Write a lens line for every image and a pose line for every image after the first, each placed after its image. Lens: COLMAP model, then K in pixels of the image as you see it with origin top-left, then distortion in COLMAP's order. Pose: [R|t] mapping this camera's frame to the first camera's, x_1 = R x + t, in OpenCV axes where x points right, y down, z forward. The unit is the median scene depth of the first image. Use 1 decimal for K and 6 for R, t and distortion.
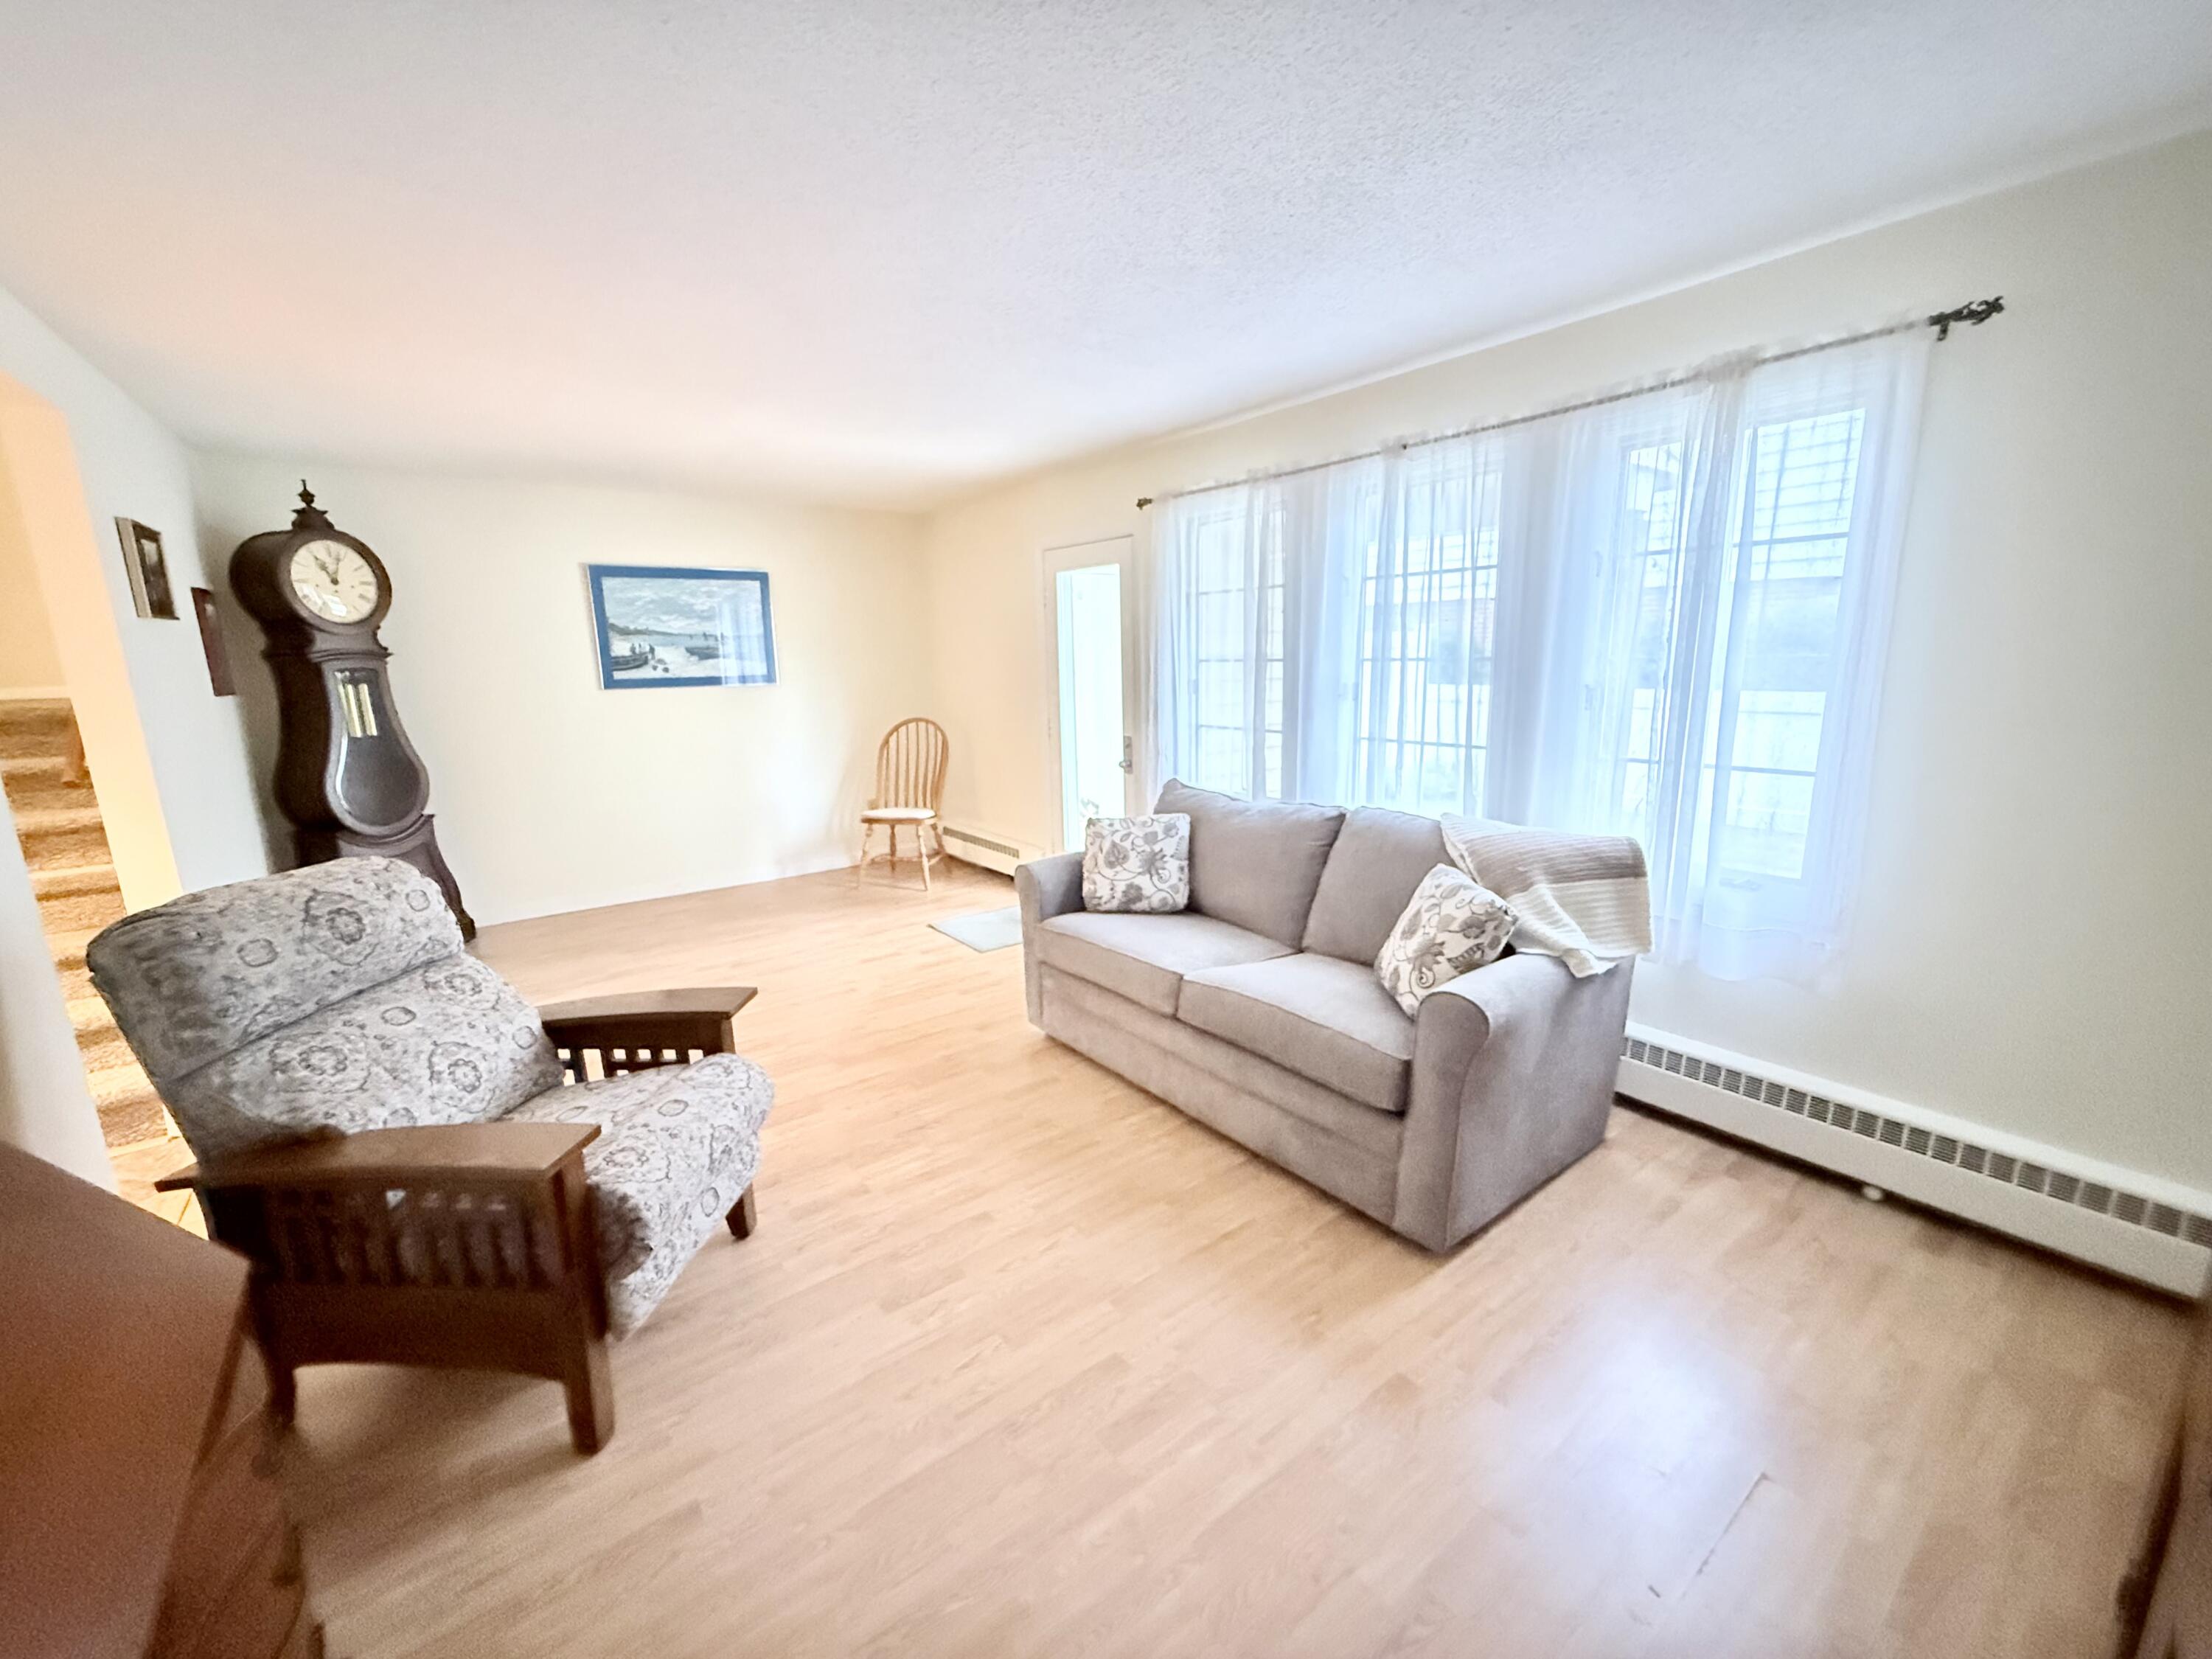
lens RADIAL K [[881.6, 0, 1102.9], [0, 881.6, 829.0], [0, 0, 1]] dist [-0.001304, 0.000303]
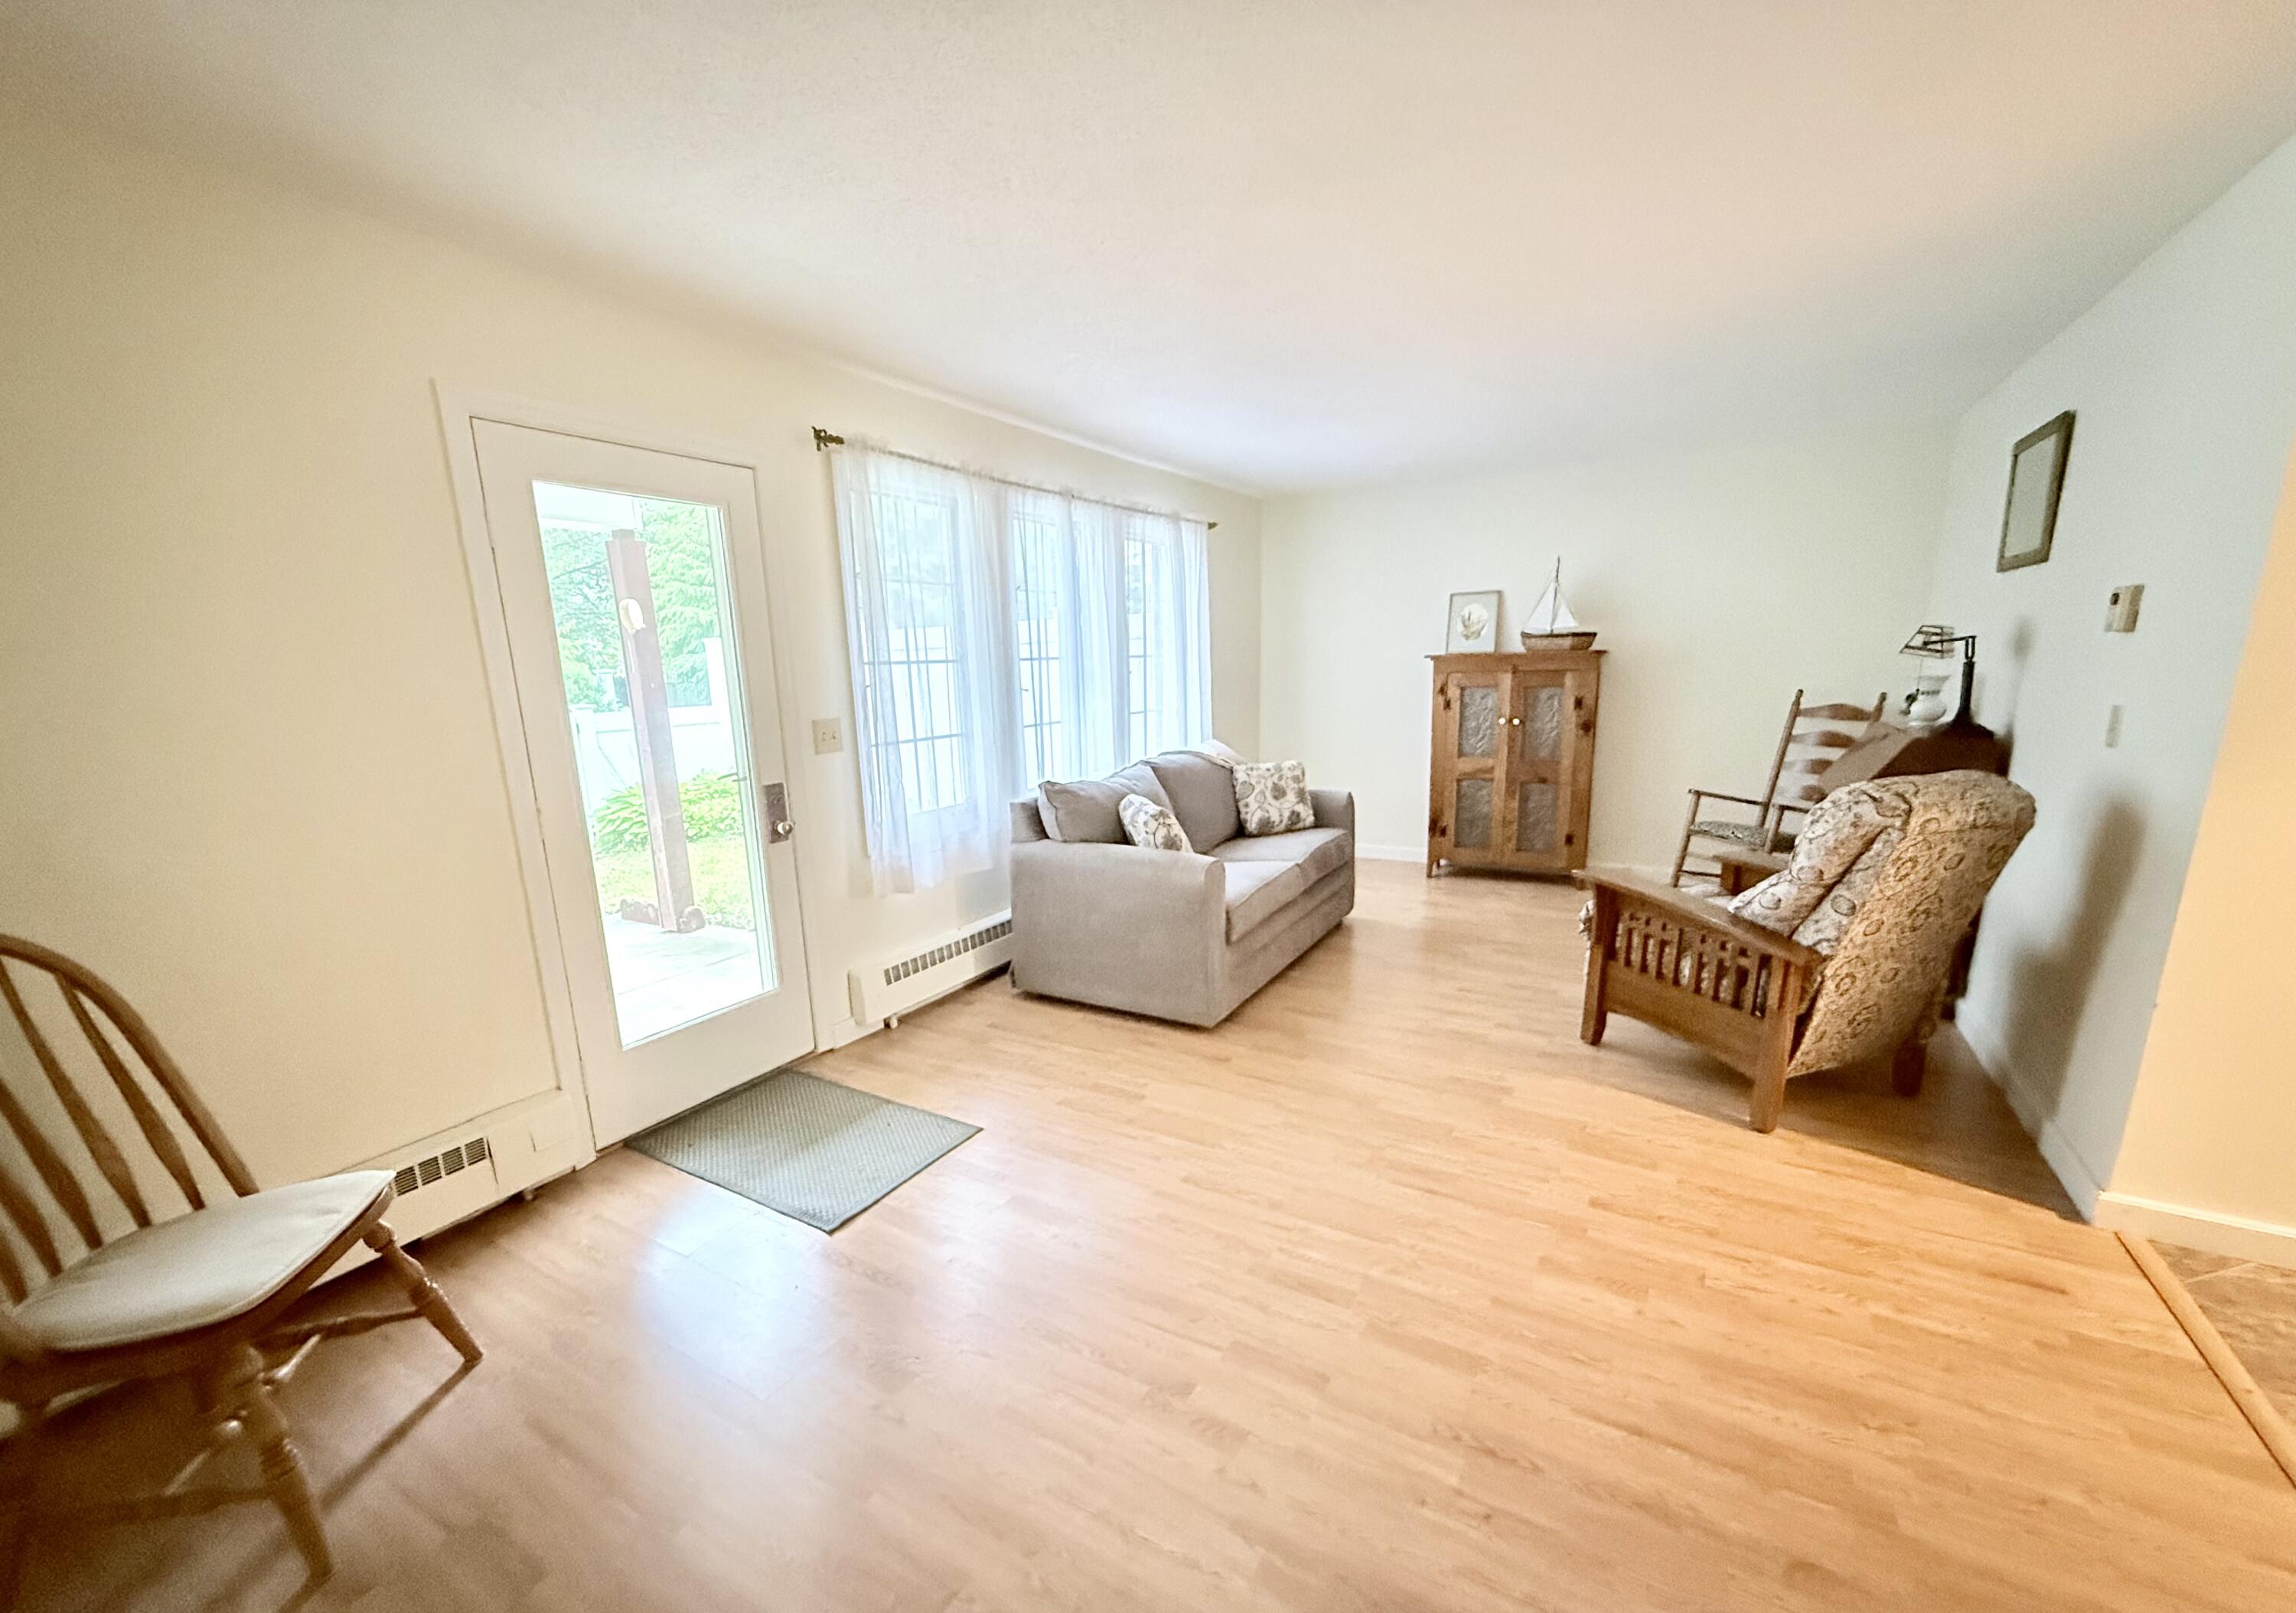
lens RADIAL K [[925.4, 0, 1142.8], [0, 925.4, 865.5], [0, 0, 1]] dist [0.000721, 0.000022]
pose [[-0.381309, -0.185714, 0.905601, -1.059835], [0.209836, 0.936656, 0.280435, -0.280318], [-0.900318, 0.296960, -0.318186, 1.508676]]
